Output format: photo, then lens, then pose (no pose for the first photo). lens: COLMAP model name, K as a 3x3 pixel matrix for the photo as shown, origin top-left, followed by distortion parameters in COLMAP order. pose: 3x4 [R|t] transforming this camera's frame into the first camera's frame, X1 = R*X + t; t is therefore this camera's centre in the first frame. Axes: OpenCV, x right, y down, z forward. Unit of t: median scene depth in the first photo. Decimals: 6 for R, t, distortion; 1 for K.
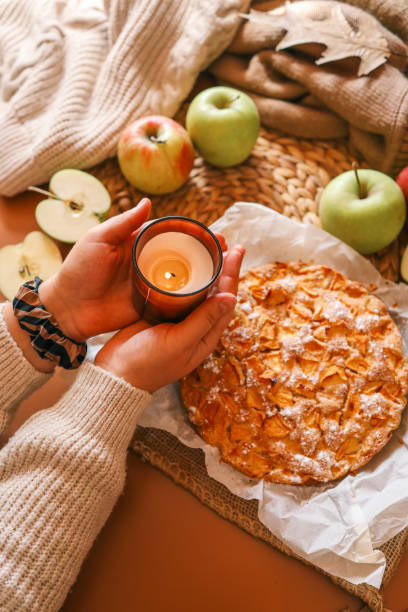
lens RADIAL K [[635.2, 0, 204.0], [0, 635.2, 306.0], [0, 0, 1]] dist [-0.084550, 0.084514]
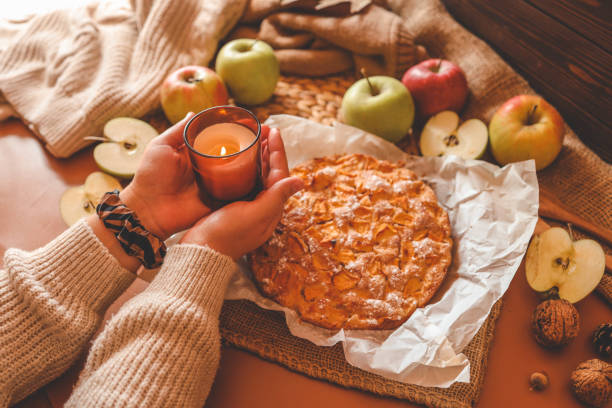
lens RADIAL K [[635.2, 0, 307.3], [0, 635.2, 200.7], [0, 0, 1]] dist [-0.084550, 0.084514]
pose [[0.977548, -0.156133, 0.141504, -0.075947], [0.188346, 0.948542, -0.254545, 0.302036], [-0.094480, 0.275482, 0.956652, -0.074243]]
